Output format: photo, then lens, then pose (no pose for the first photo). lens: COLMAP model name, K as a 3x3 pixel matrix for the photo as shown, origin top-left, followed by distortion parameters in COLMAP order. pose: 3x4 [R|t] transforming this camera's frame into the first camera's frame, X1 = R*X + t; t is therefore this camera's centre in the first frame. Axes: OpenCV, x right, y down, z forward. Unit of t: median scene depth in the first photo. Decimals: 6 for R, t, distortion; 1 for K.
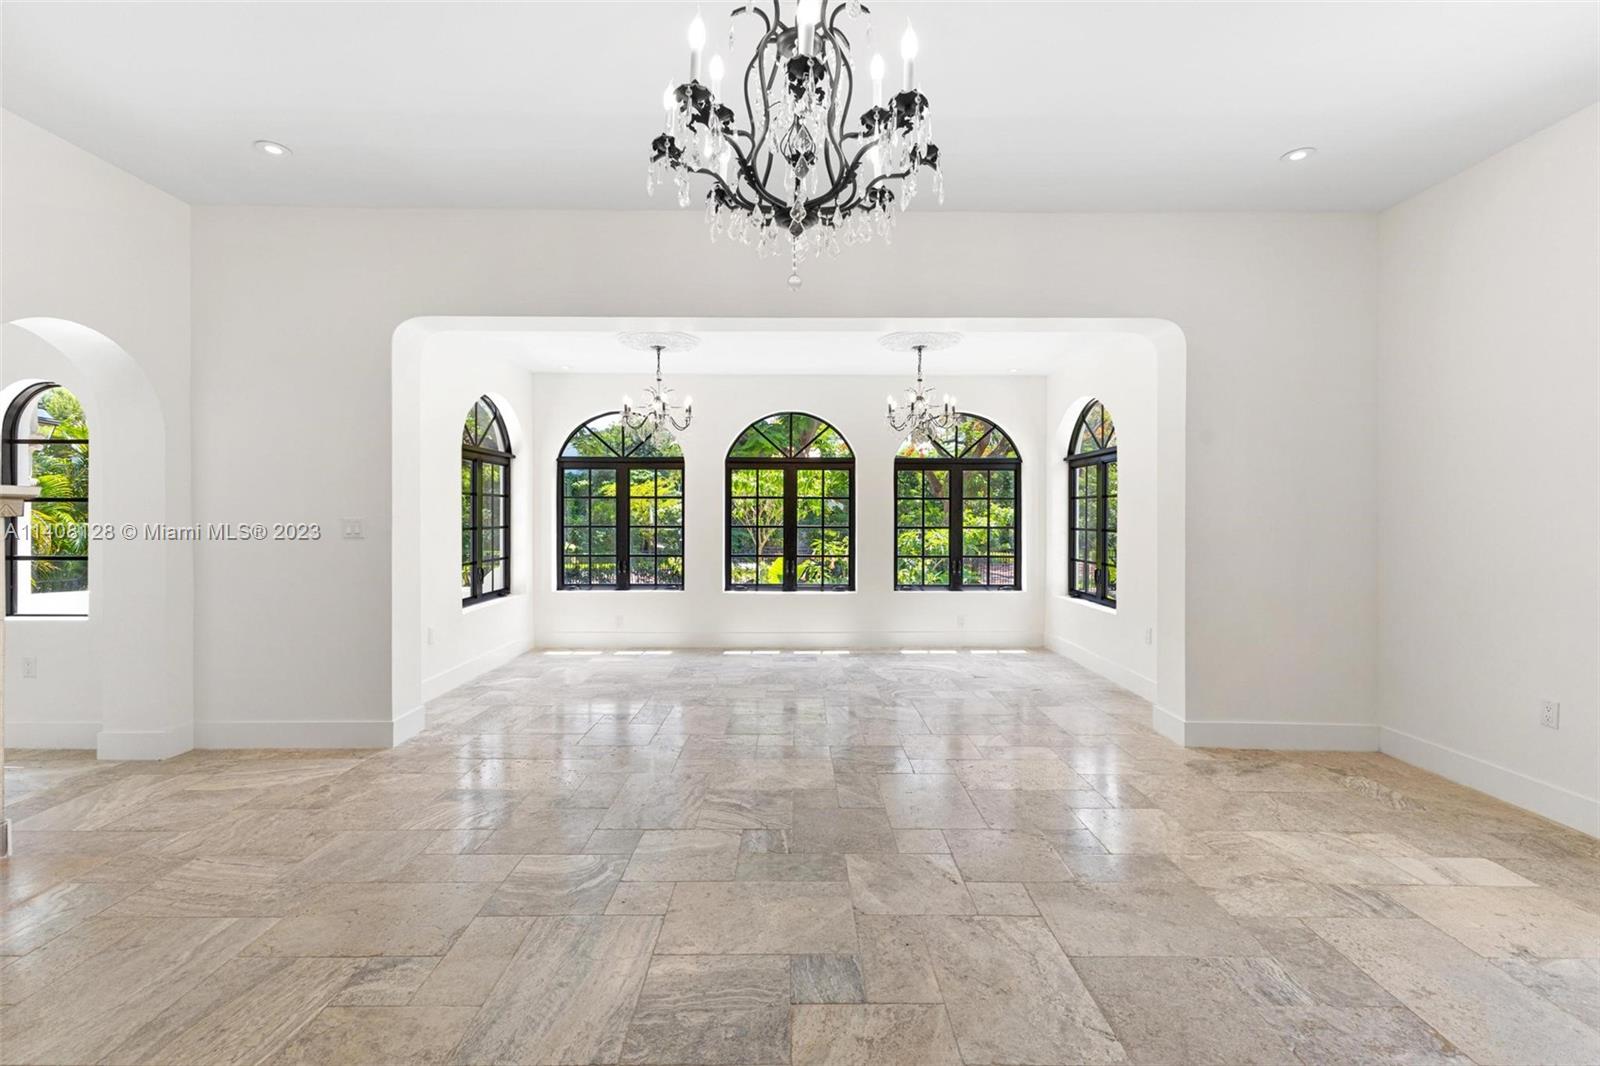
lens RADIAL K [[697.7, 0, 797.2], [0, 697.7, 515.2], [0, 0, 1]] dist [0.013822, -0.003069]
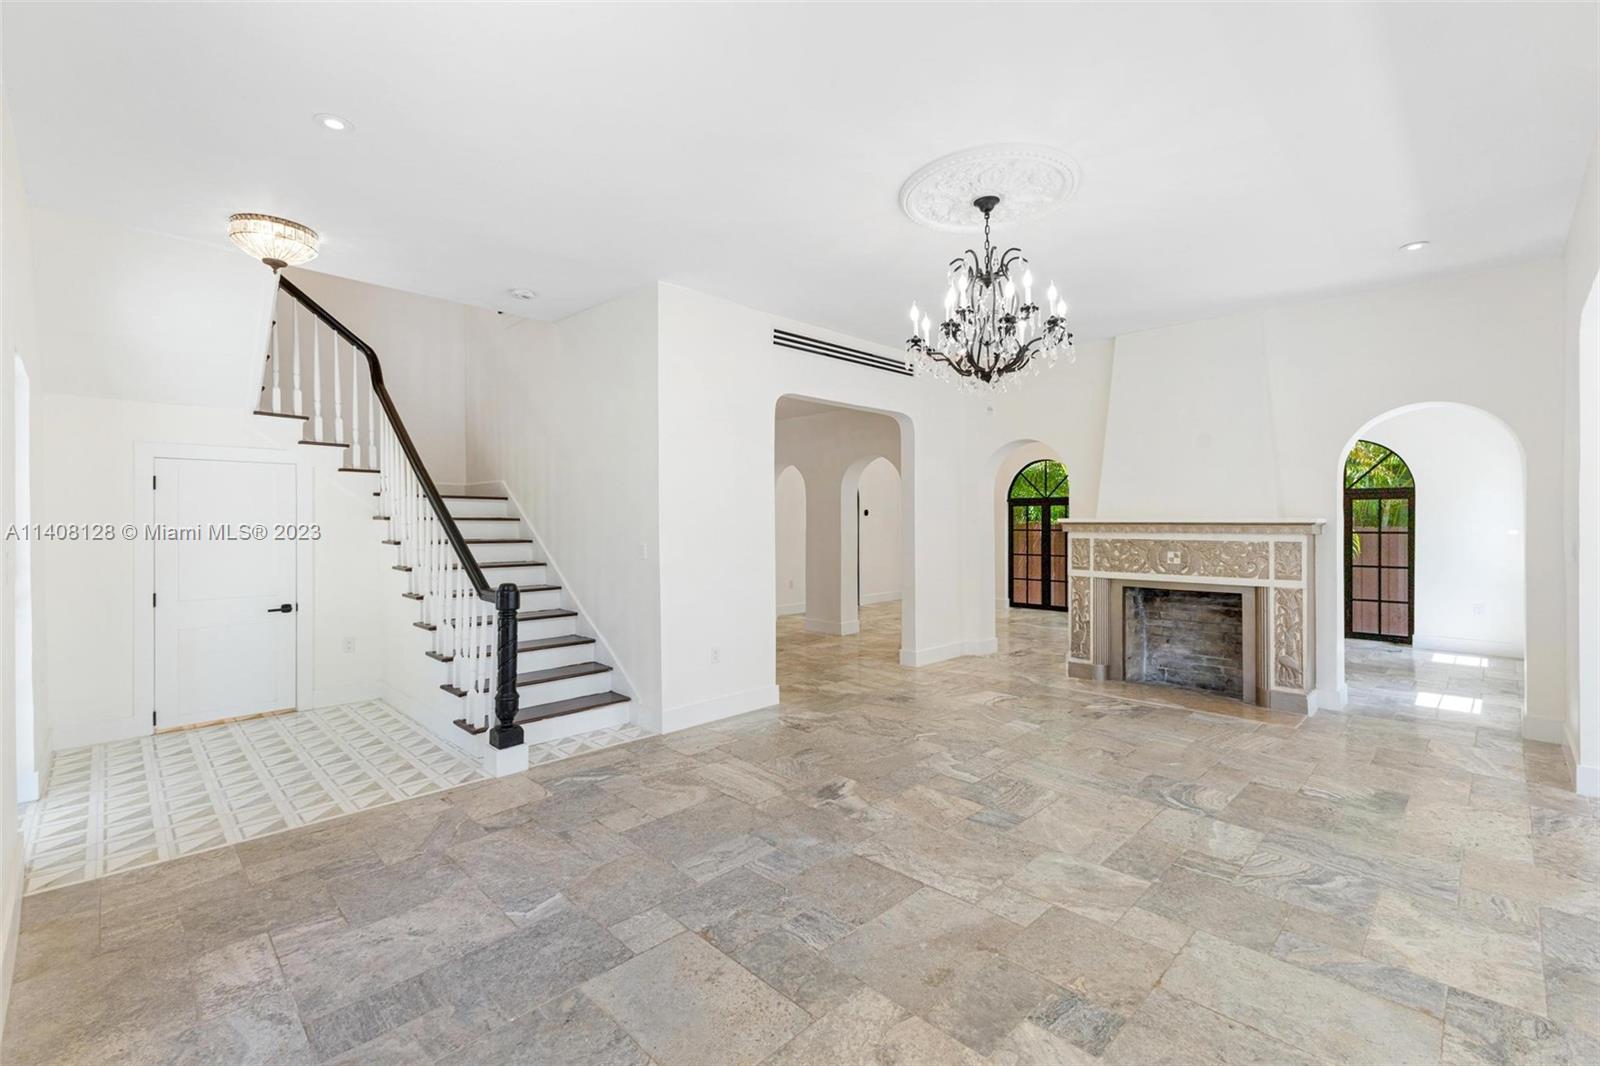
lens RADIAL K [[697.7, 0, 796.9], [0, 697.7, 510.4], [0, 0, 1]] dist [0.013822, -0.003069]
pose [[-0.712765, -0.009960, -0.701332, 0.868844], [0.003140, 0.999844, -0.017391, -0.024859], [0.701396, -0.014598, -0.712622, 1.042276]]
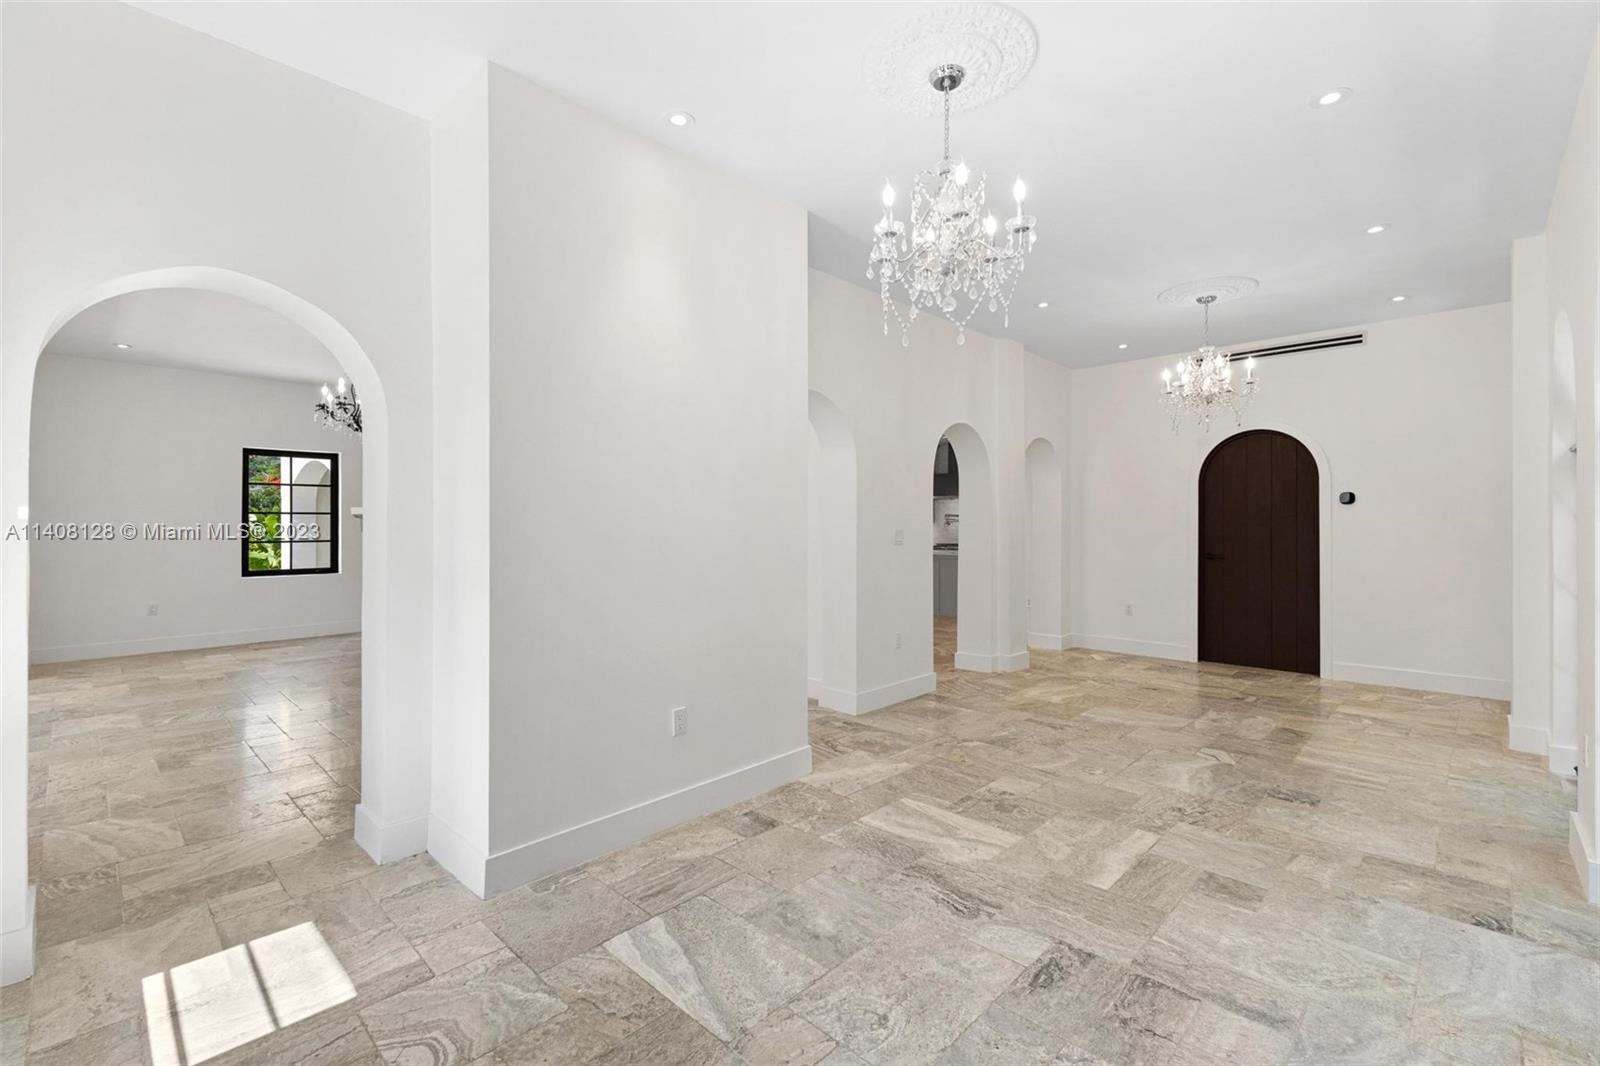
lens RADIAL K [[697.7, 0, 787.5], [0, 697.7, 535.3], [0, 0, 1]] dist [0.013822, -0.003069]
pose [[-0.707925, -0.013005, 0.706168, -1.898843], [-0.000140, 0.999833, 0.018273, -0.015526], [-0.706288, 0.012837, -0.707808, 1.015532]]
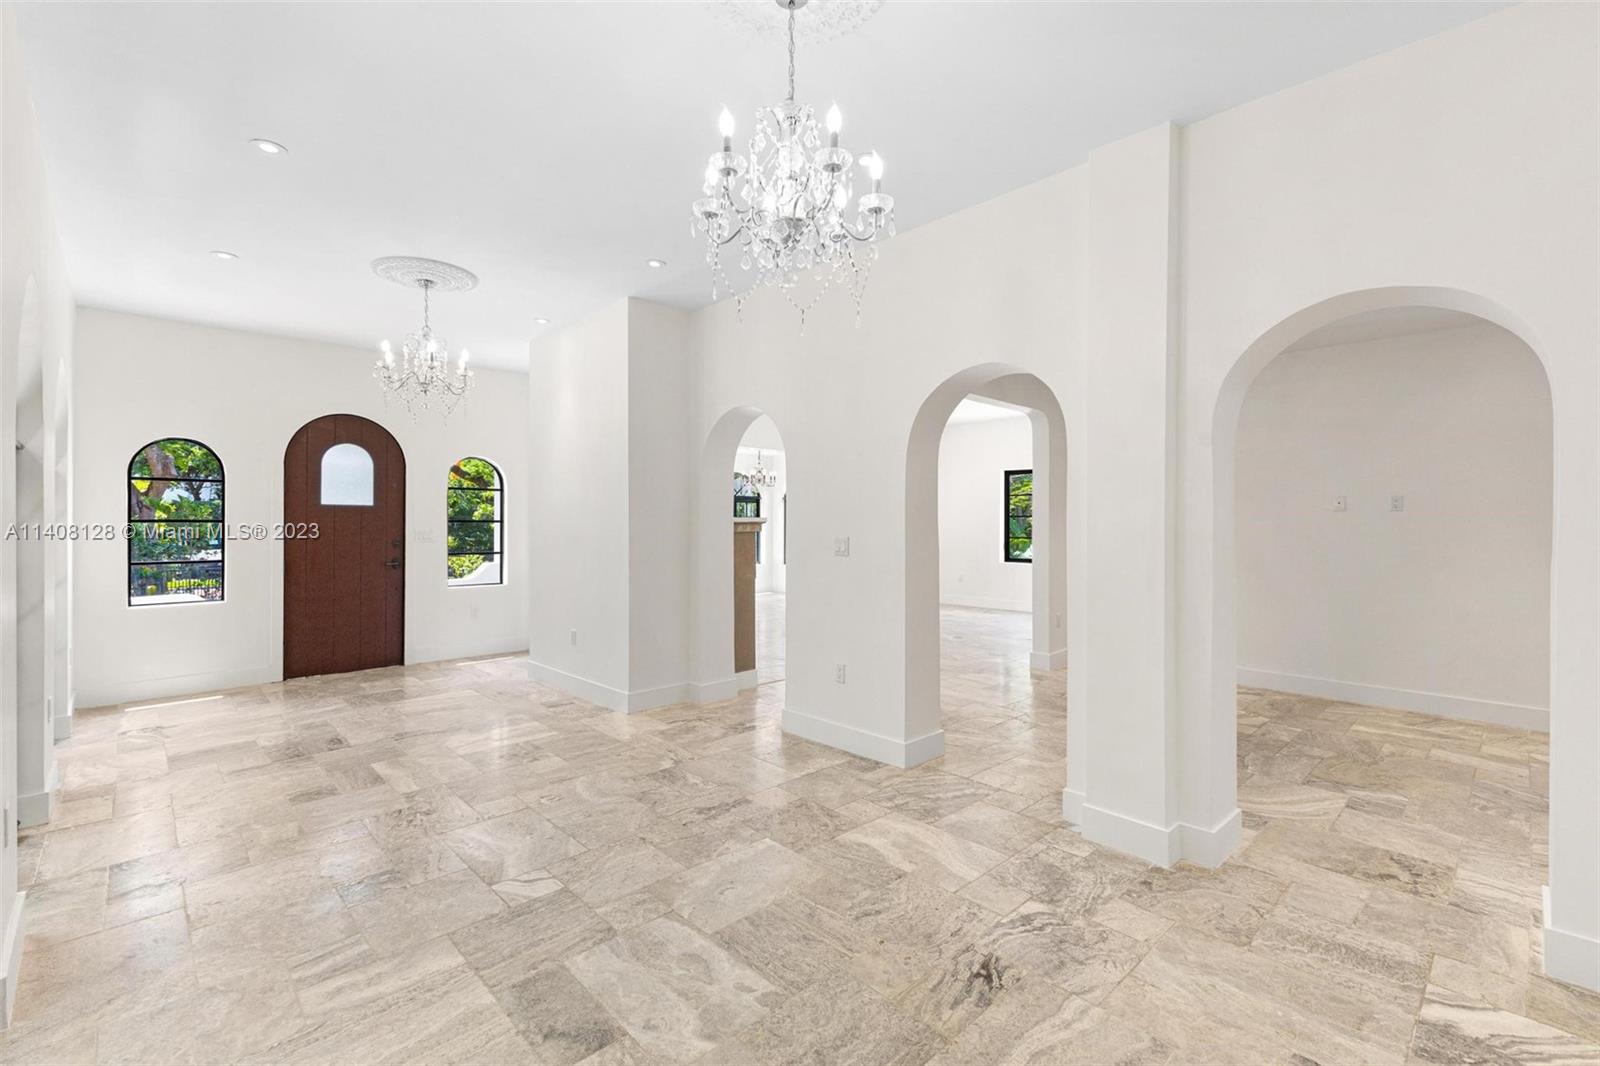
lens RADIAL K [[697.7, 0, 799.7], [0, 697.7, 520.2], [0, 0, 1]] dist [0.013822, -0.003069]
pose [[0.728458, 0.000790, 0.685090, -1.895424], [0.000350, 0.999999, -0.001525, -0.025627], [-0.685090, 0.001351, 0.728457, -1.007171]]
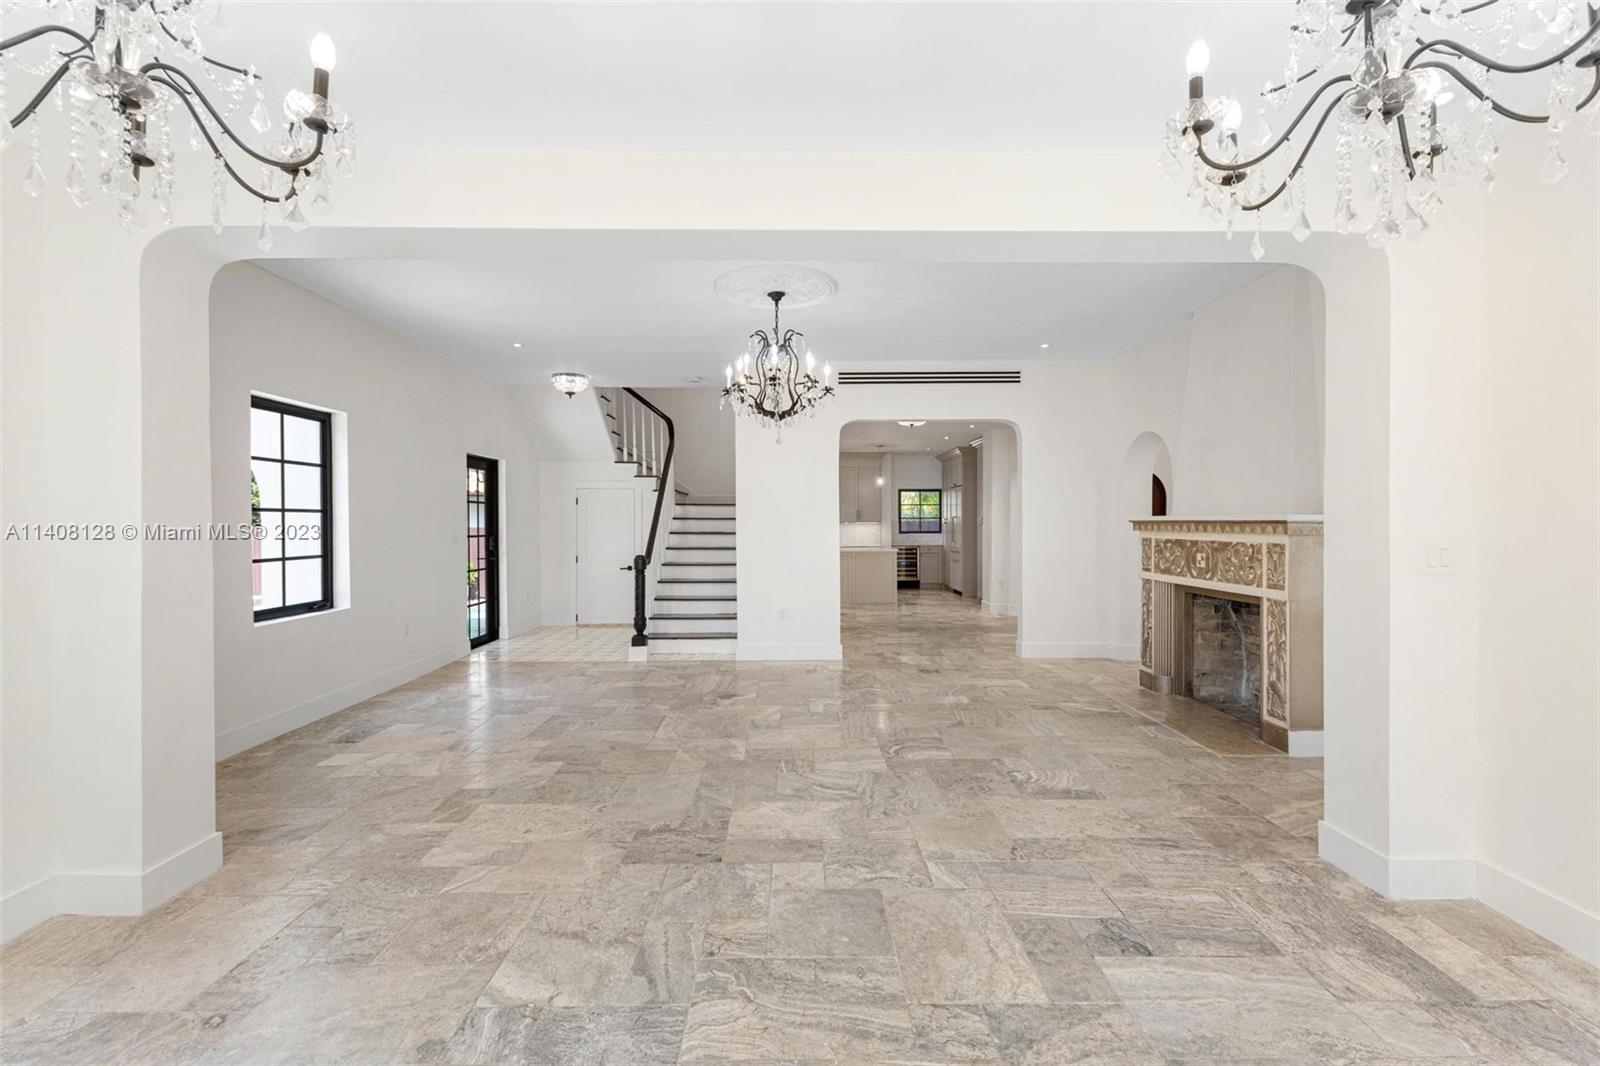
lens RADIAL K [[697.7, 0, 795.8], [0, 697.7, 528.9], [0, 0, 1]] dist [0.013822, -0.003069]
pose [[-0.999998, 0.001985, -0.000419, -0.033482], [0.001982, 0.999969, 0.007625, -0.018256], [0.000434, 0.007624, -0.999971, 1.906960]]
